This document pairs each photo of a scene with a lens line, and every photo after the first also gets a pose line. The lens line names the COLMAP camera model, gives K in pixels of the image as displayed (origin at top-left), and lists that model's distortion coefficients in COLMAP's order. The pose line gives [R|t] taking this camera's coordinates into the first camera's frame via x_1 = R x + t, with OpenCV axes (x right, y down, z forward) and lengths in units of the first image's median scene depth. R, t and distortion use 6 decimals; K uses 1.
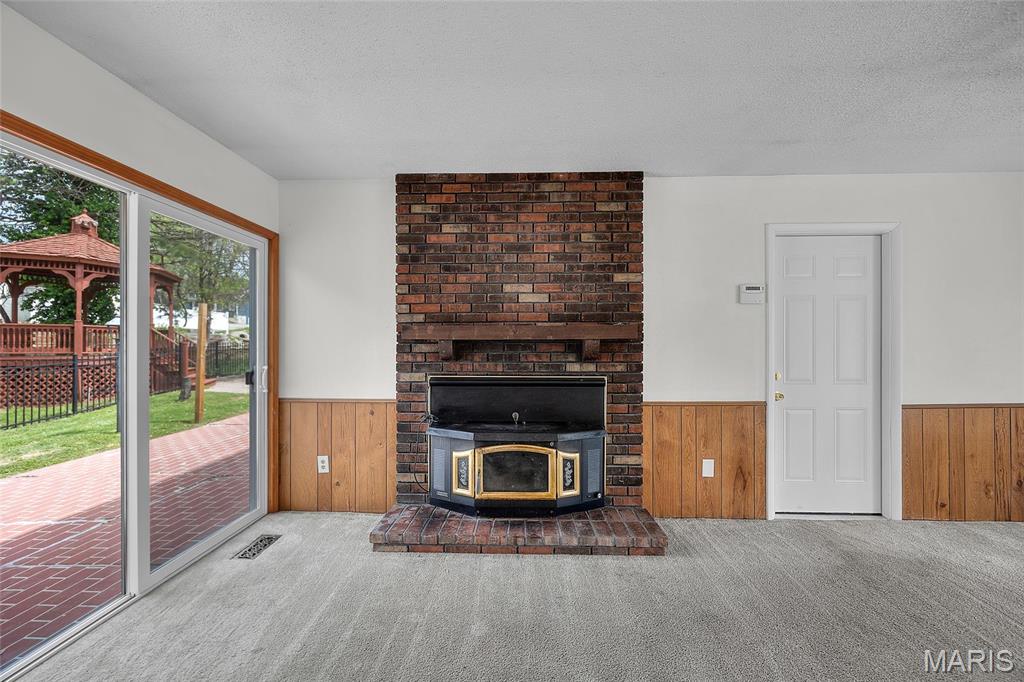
lens RADIAL K [[394.8, 0, 511.5], [0, 394.8, 344.2], [0, 0, 1]] dist [-0.000804, 0.000081]
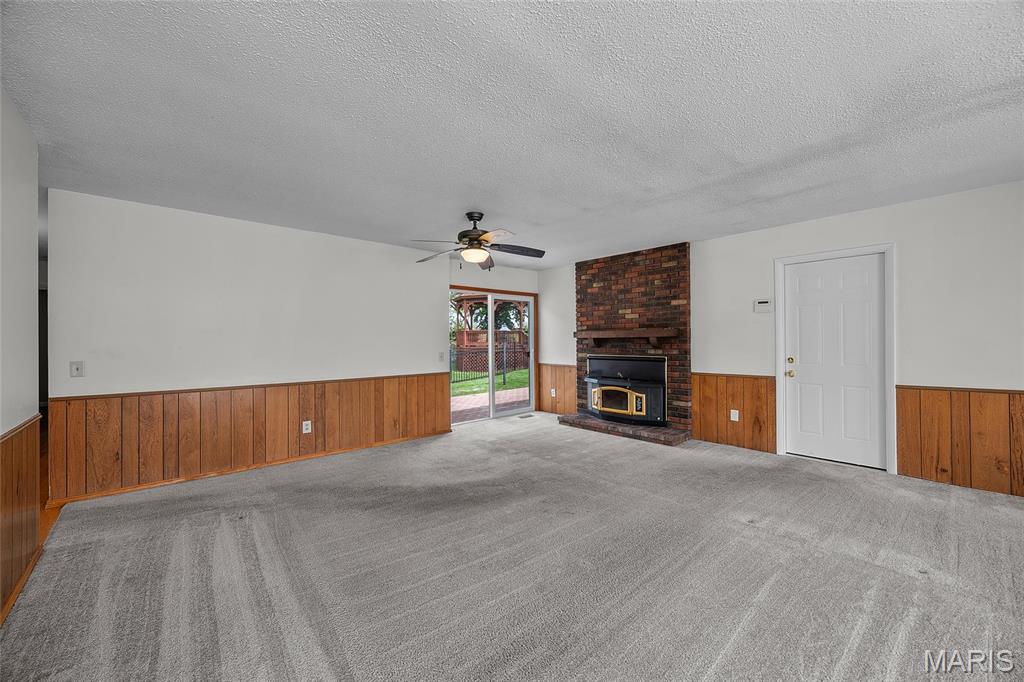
lens RADIAL K [[393.1, 0, 512.0], [0, 393.1, 341.0], [0, 0, 1]] dist [0.000225, 0.000311]
pose [[0.694917, -0.004212, -0.719078, 1.042083], [0.008921, 0.999956, 0.002765, -0.003495], [0.719035, -0.008336, 0.694924, -0.785031]]
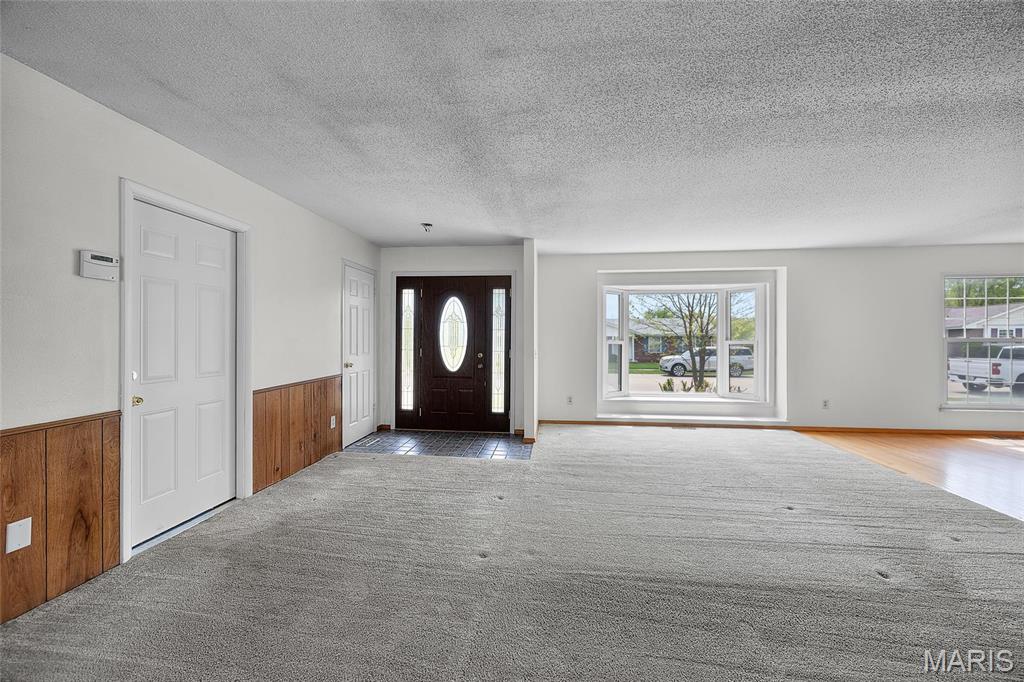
lens RADIAL K [[393.8, 0, 510.3], [0, 393.8, 337.6], [0, 0, 1]] dist [-0.001083, 0.000010]
pose [[0.085235, 0.002287, 0.996358, -0.050845], [-0.004695, 0.999987, -0.001894, 0.002850], [-0.996350, -0.004516, 0.085244, 0.185879]]
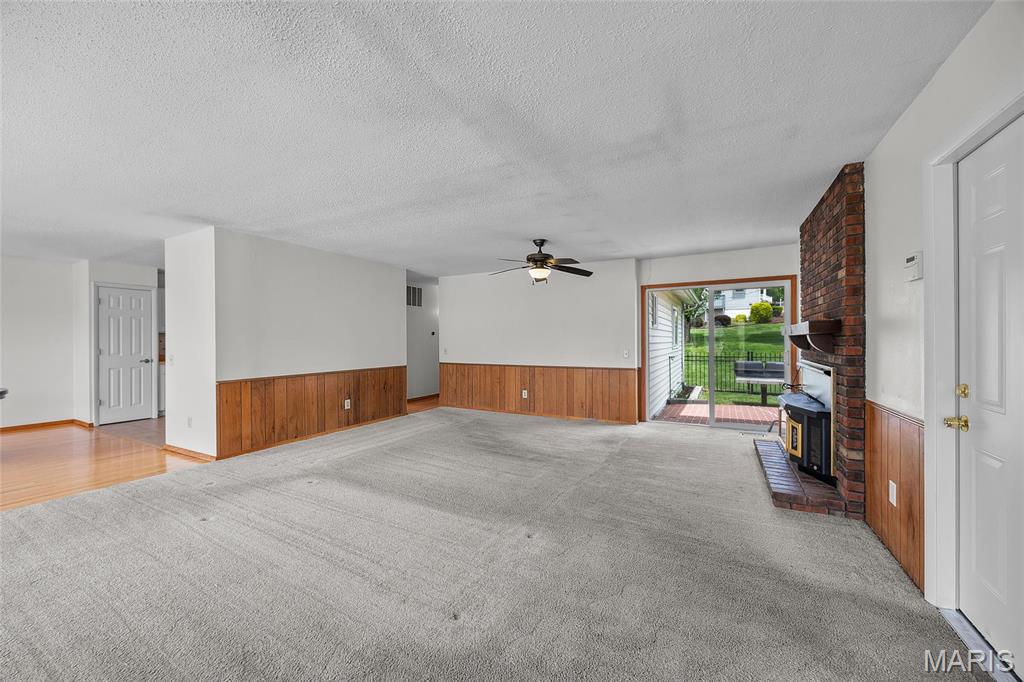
lens RADIAL K [[393.1, 0, 512.0], [0, 393.1, 341.0], [0, 0, 1]] dist [0.000225, 0.000311]
pose [[-0.438101, 0.005451, -0.898909, 1.577512], [0.008468, 0.999962, 0.001937, -0.002037], [0.898886, -0.006764, -0.438131, 0.670512]]
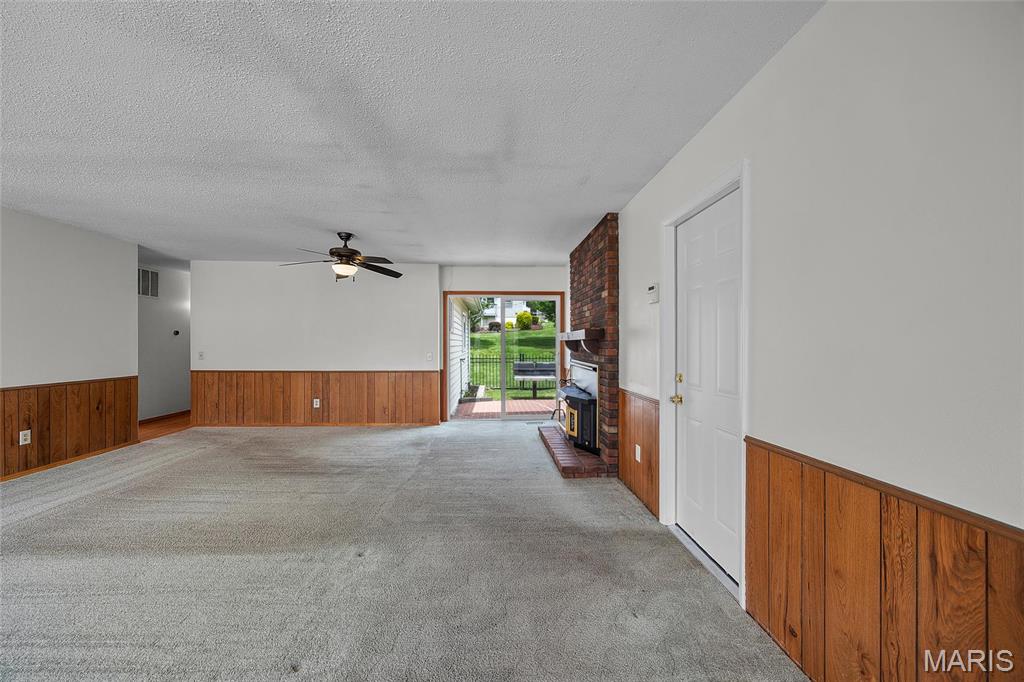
lens RADIAL K [[394.8, 0, 511.5], [0, 394.8, 344.2], [0, 0, 1]] dist [-0.000804, 0.000081]
pose [[0.087749, 0.004786, -0.996131, 1.611196], [0.000894, 0.999988, 0.004883, -0.002301], [0.996142, -0.001319, 0.087744, 0.554758]]
